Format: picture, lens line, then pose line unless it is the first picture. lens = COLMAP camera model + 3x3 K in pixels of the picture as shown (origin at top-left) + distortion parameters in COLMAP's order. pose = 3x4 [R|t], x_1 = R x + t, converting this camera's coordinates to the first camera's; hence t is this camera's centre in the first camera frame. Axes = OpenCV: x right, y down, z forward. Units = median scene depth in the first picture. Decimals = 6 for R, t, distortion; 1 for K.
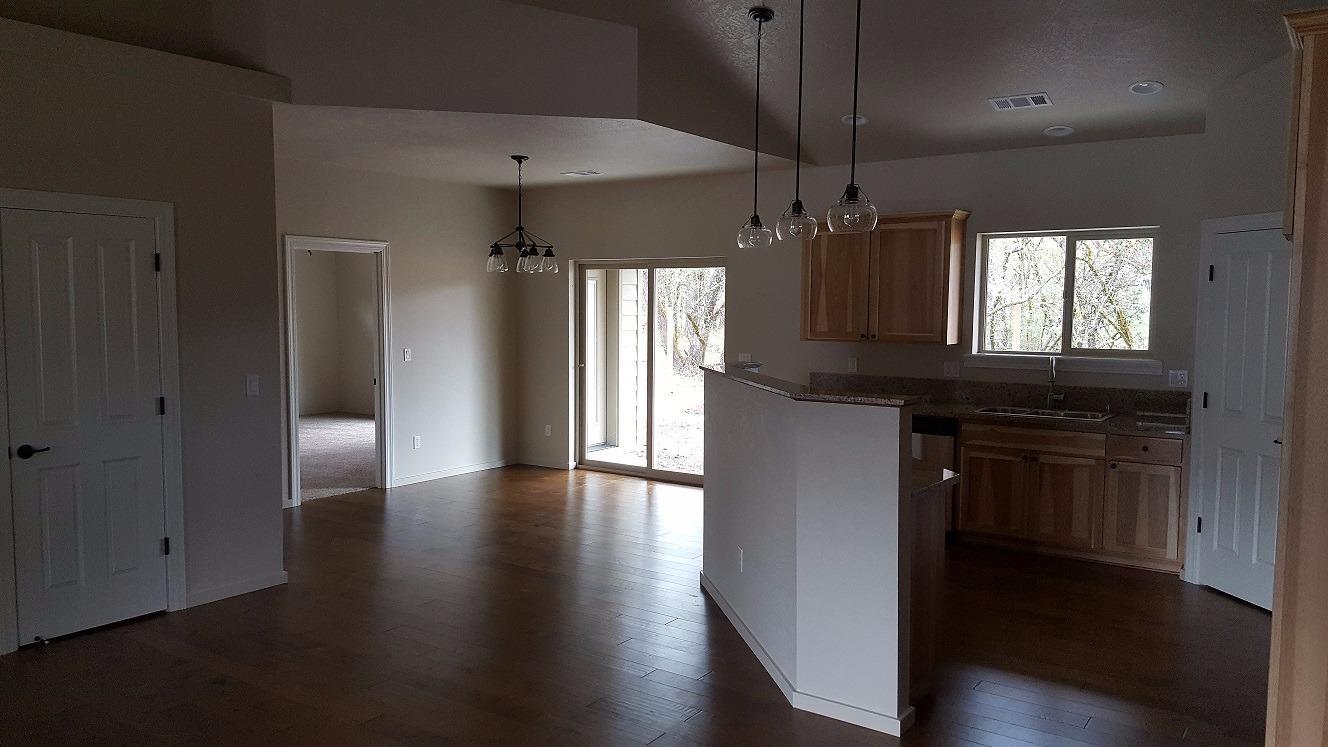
lens RADIAL K [[971.1, 0, 657.7], [0, 971.1, 380.9], [0, 0, 1]] dist [0.170288, -0.291913]
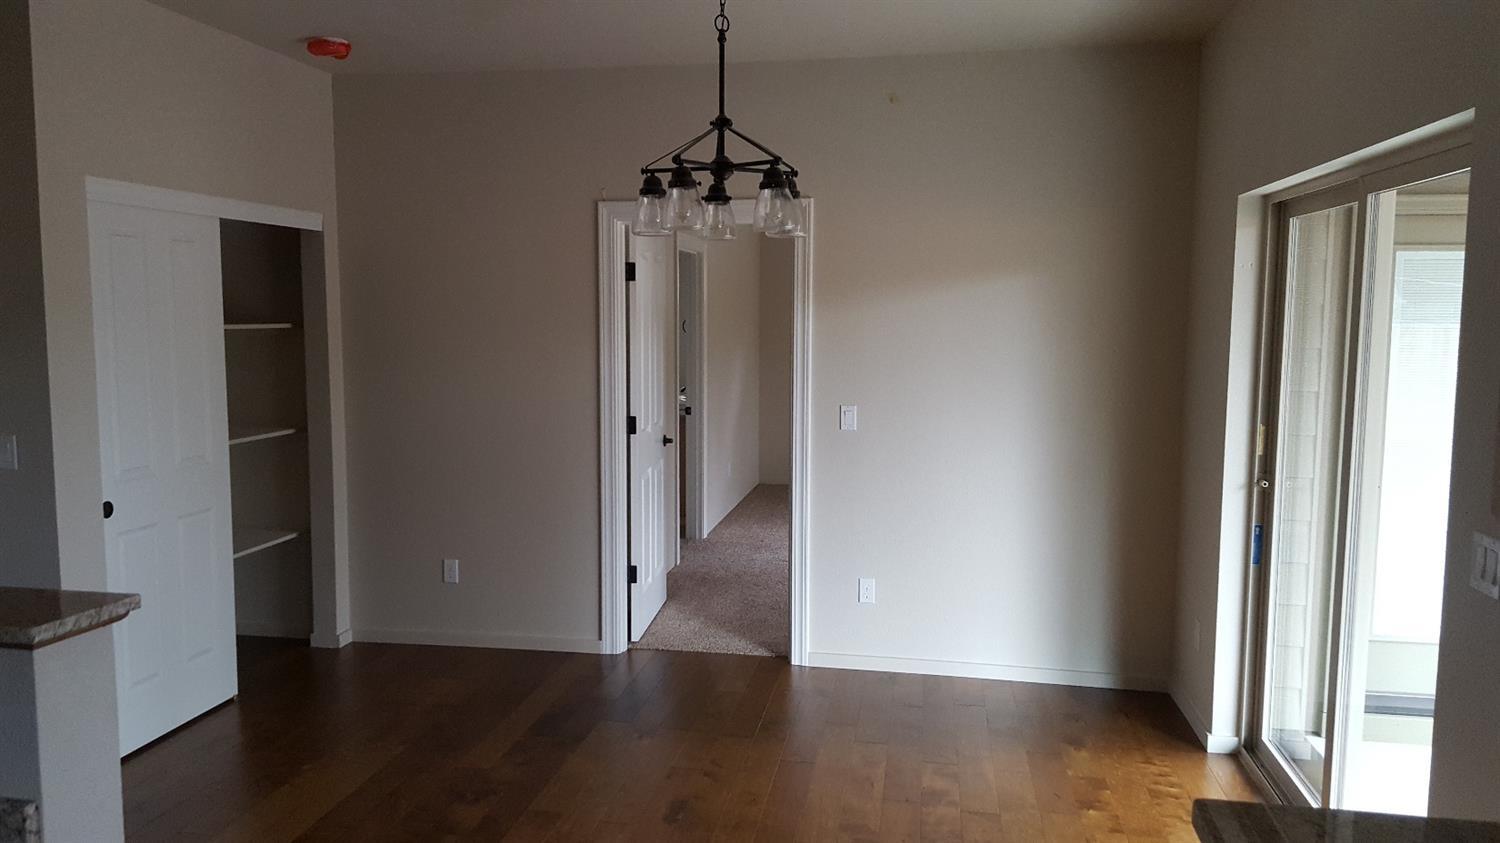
lens RADIAL K [[1096.8, 0, 742.8], [0, 1096.8, 429.8], [0, 0, 1]] dist [0.170288, -0.291913]
pose [[0.414610, 0.089934, -0.905544, 0.315152], [-0.074049, 0.995139, 0.064928, -0.069091], [0.906982, 0.040134, 0.419254, 0.917842]]
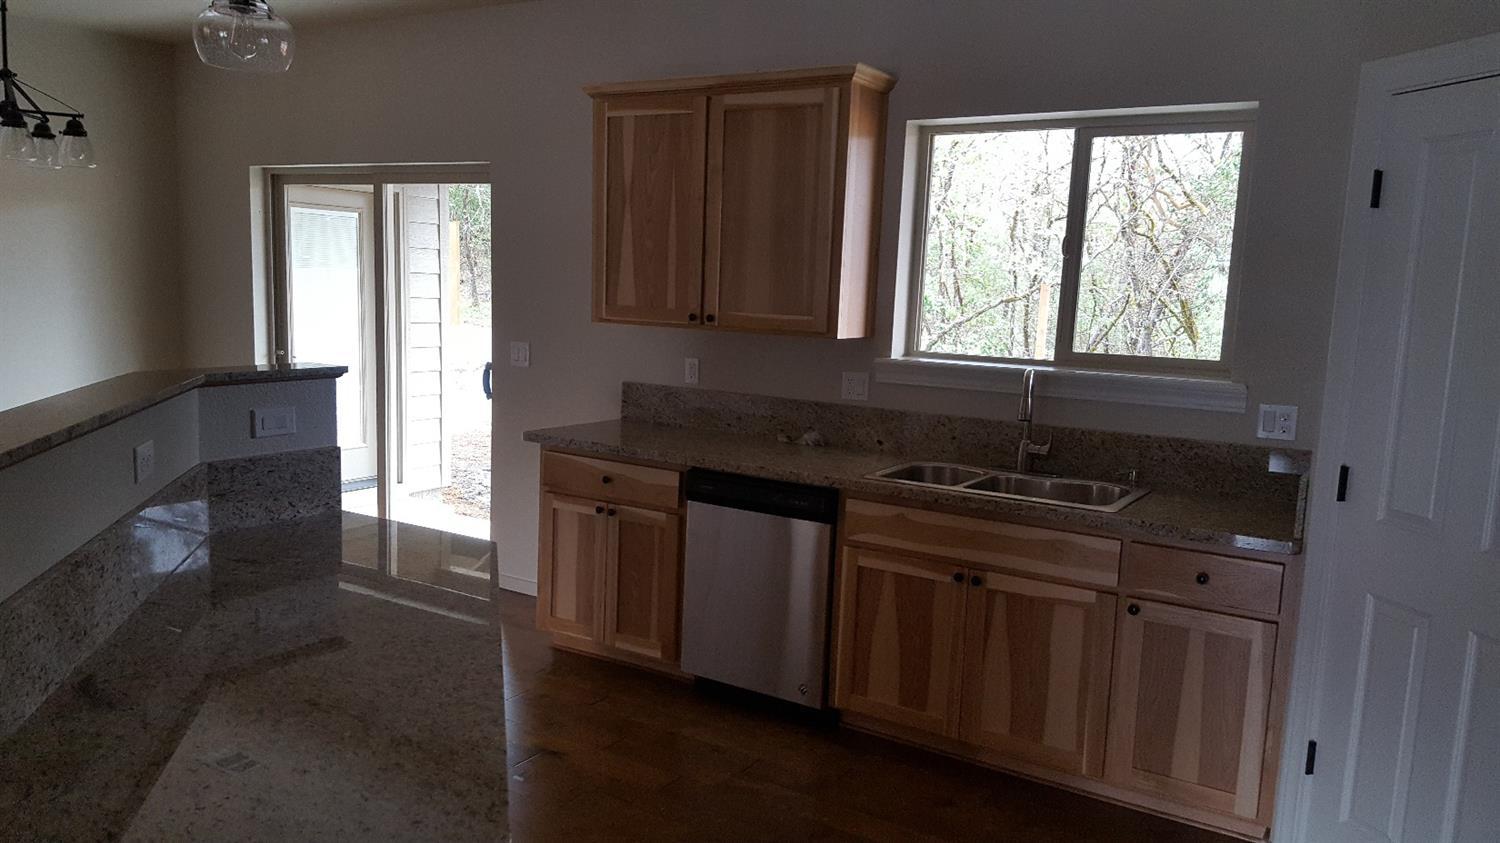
lens RADIAL K [[1096.8, 0, 742.8], [0, 1096.8, 429.8], [0, 0, 1]] dist [0.170288, -0.291913]
pose [[0.997794, 0.025324, 0.061374, 0.213334], [-0.028759, 0.998030, 0.055755, -0.020035], [-0.059841, -0.057397, 0.996556, 0.435053]]
